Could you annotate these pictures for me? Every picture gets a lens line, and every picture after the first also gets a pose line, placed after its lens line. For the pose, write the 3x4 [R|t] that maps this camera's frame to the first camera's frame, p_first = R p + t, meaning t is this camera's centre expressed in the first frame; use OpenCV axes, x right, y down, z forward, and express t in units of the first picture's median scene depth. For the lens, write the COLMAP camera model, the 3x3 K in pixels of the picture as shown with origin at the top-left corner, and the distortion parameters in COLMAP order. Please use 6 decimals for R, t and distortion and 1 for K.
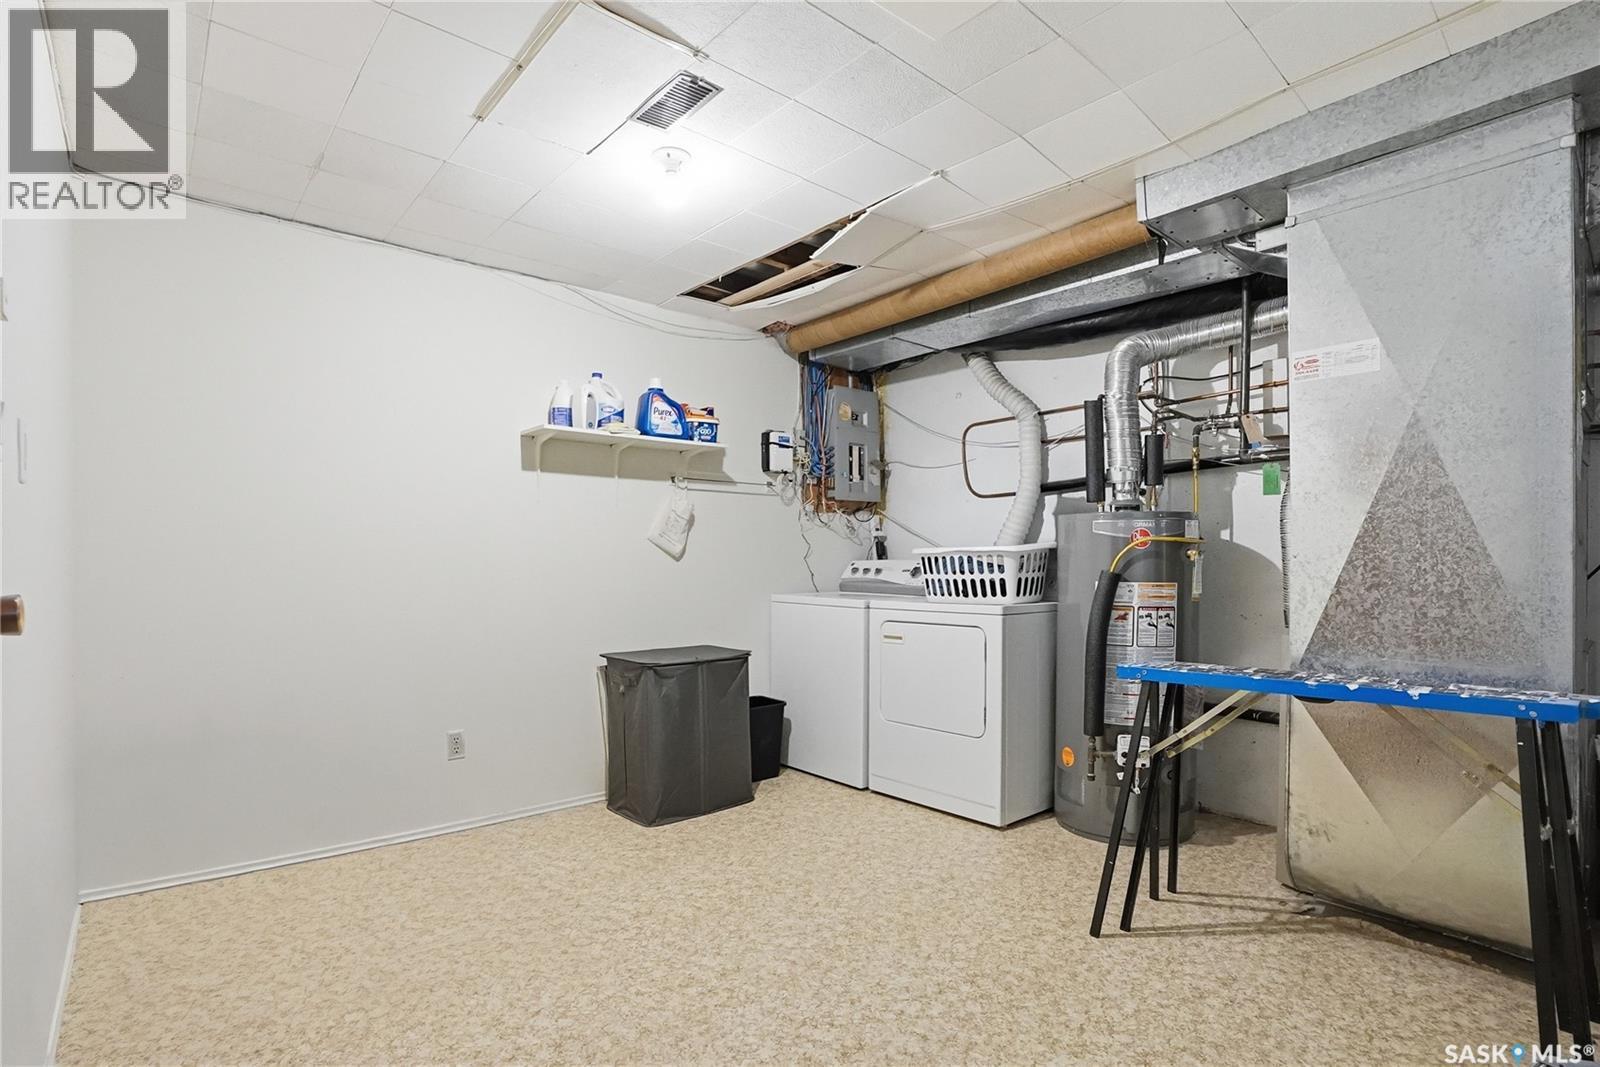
lens RADIAL K [[789.5, 0, 797.8], [0, 789.5, 602.4], [0, 0, 1]] dist [-0.000973, 0.000047]
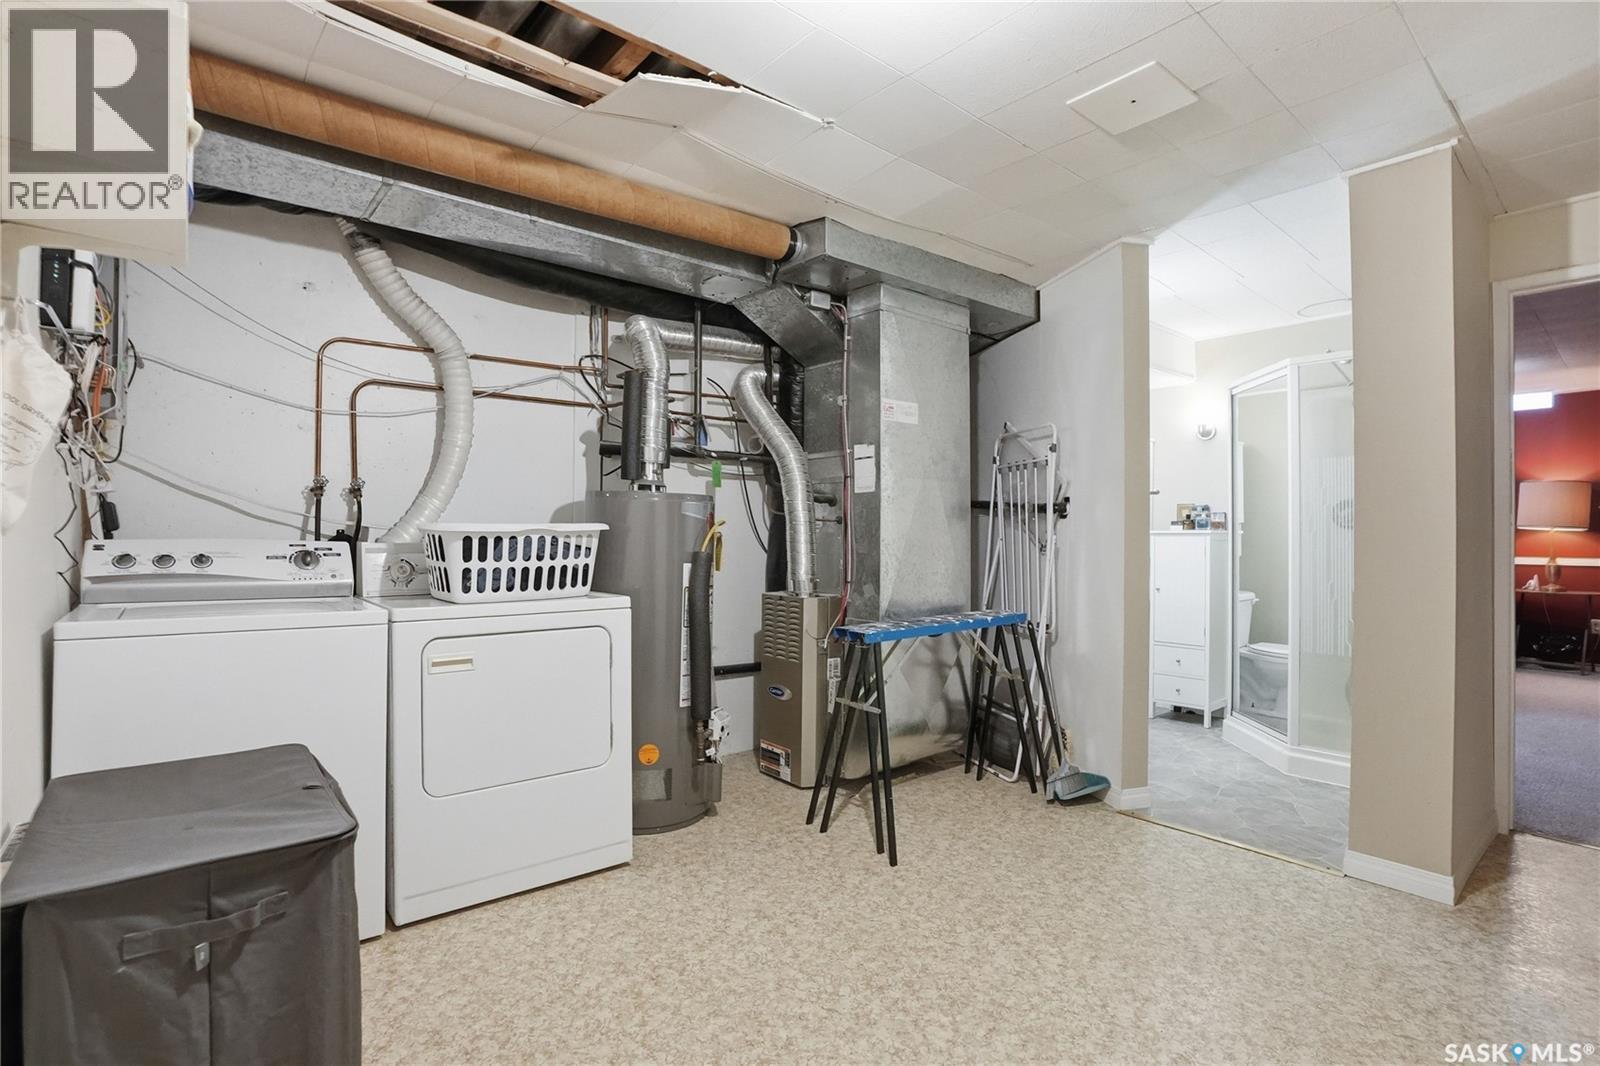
lens RADIAL K [[775.2, 0, 802.1], [0, 775.2, 550.5], [0, 0, 1]] dist [-0.043366, 0.000521]
pose [[0.024848, -0.016779, 0.999550, -0.527508], [0.045320, 0.998850, 0.015640, -0.046316], [-0.998663, 0.044911, 0.025580, 0.756926]]
